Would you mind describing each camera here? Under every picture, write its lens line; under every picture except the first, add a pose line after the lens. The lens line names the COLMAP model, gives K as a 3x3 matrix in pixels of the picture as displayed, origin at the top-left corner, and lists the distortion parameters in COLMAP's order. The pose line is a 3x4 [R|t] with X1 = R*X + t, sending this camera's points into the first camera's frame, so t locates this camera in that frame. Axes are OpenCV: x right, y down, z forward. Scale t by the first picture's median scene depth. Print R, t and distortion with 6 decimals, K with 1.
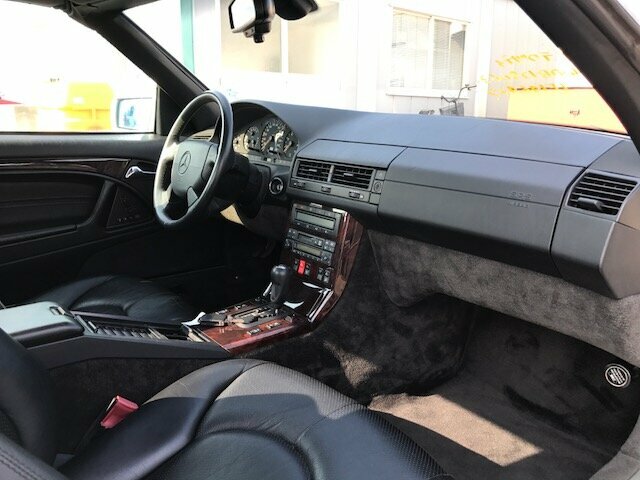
lens RADIAL K [[518.7, 0, 320.0], [0, 518.7, 240.0], [0, 0, 1]] dist [0.088193, -0.176699]
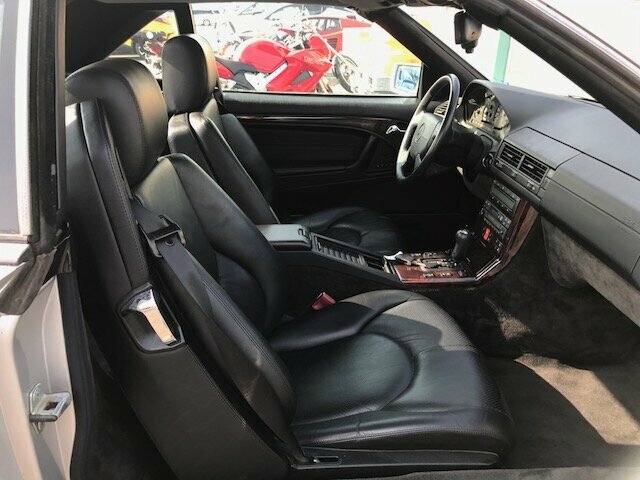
lens RADIAL K [[525.4, 0, 320.0], [0, 525.4, 240.0], [0, 0, 1]] dist [-0.001407, 0.002217]
pose [[0.819415, 0.219850, -0.529363, 0.309262], [-0.135033, 0.971567, 0.194481, -0.124659], [0.557068, -0.087879, 0.825804, -0.234869]]
